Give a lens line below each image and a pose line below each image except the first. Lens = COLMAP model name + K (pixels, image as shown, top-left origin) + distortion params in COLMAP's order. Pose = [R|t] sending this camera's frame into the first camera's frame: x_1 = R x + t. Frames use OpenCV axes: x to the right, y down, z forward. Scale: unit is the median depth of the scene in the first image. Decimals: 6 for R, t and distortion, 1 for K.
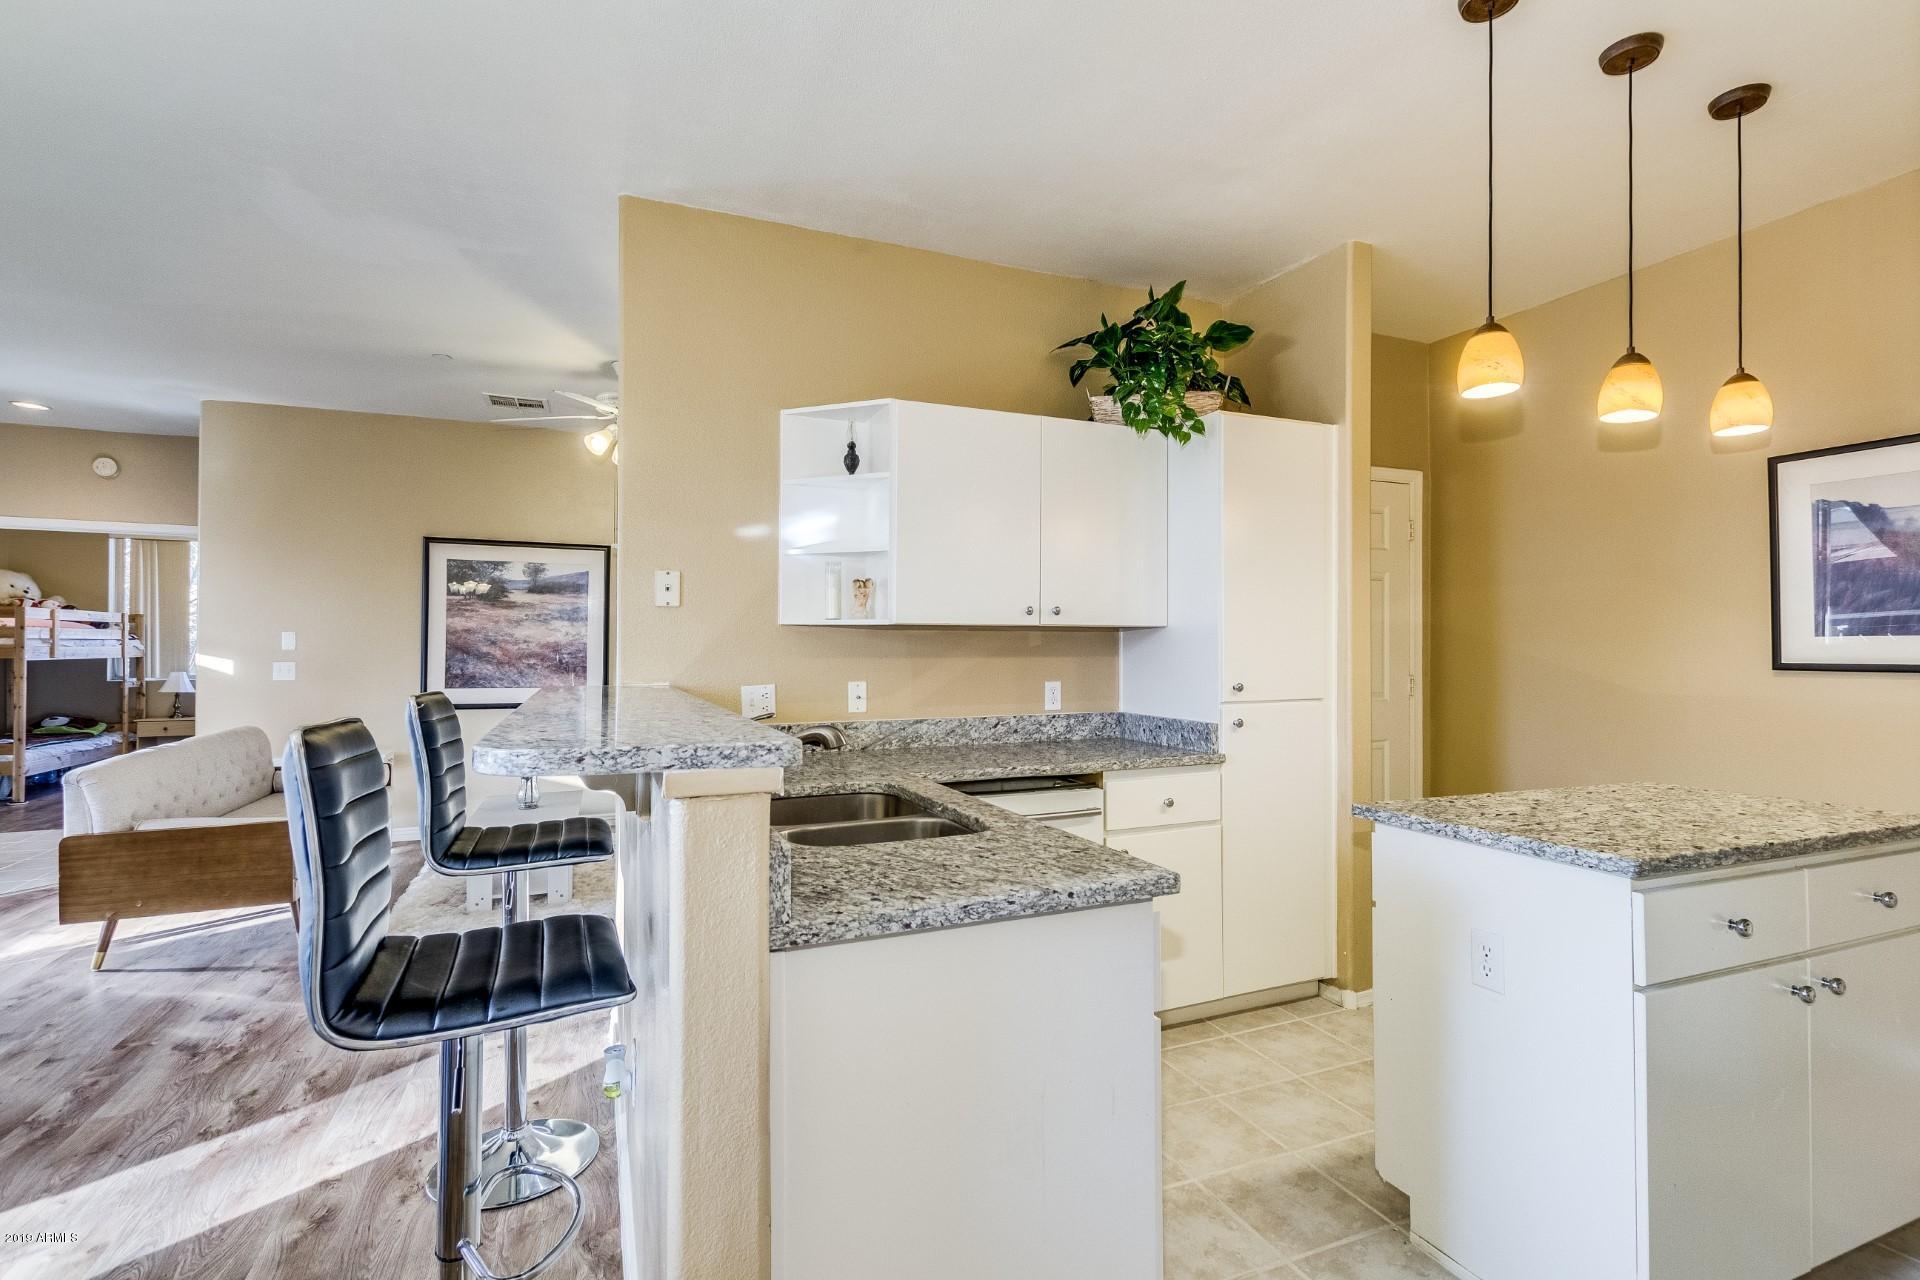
lens RADIAL K [[895.8, 0, 964.6], [0, 895.8, 642.7], [0, 0, 1]] dist [0.002813, -0.000160]
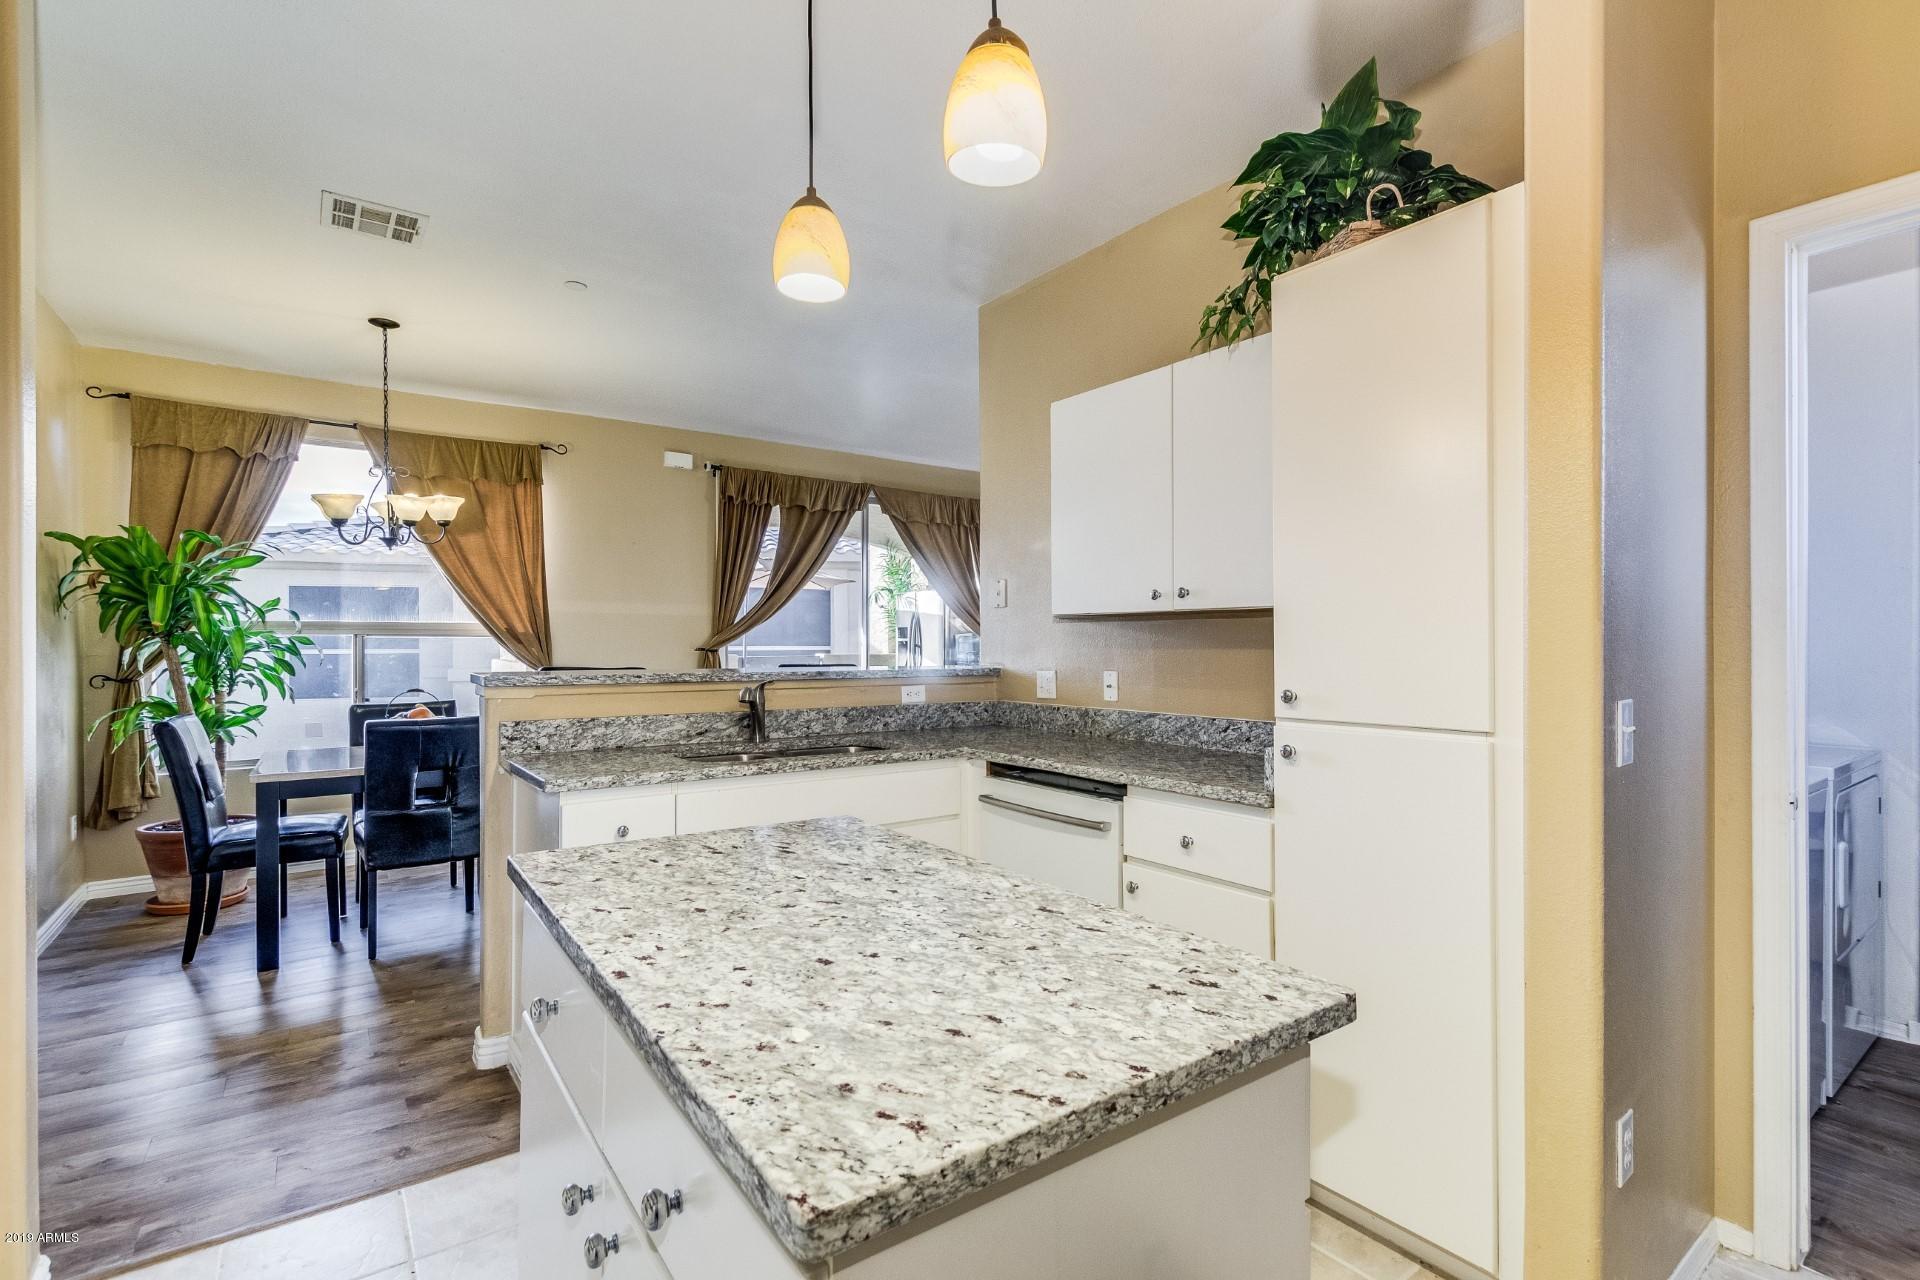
lens RADIAL K [[895.8, 0, 963.0], [0, 895.8, 640.0], [0, 0, 1]] dist [0.002813, -0.000160]
pose [[0.212020, -0.005664, -0.977249, 0.858488], [0.006261, 0.999971, -0.004437, 0.010732], [0.977245, -0.005178, 0.212049, 0.613688]]
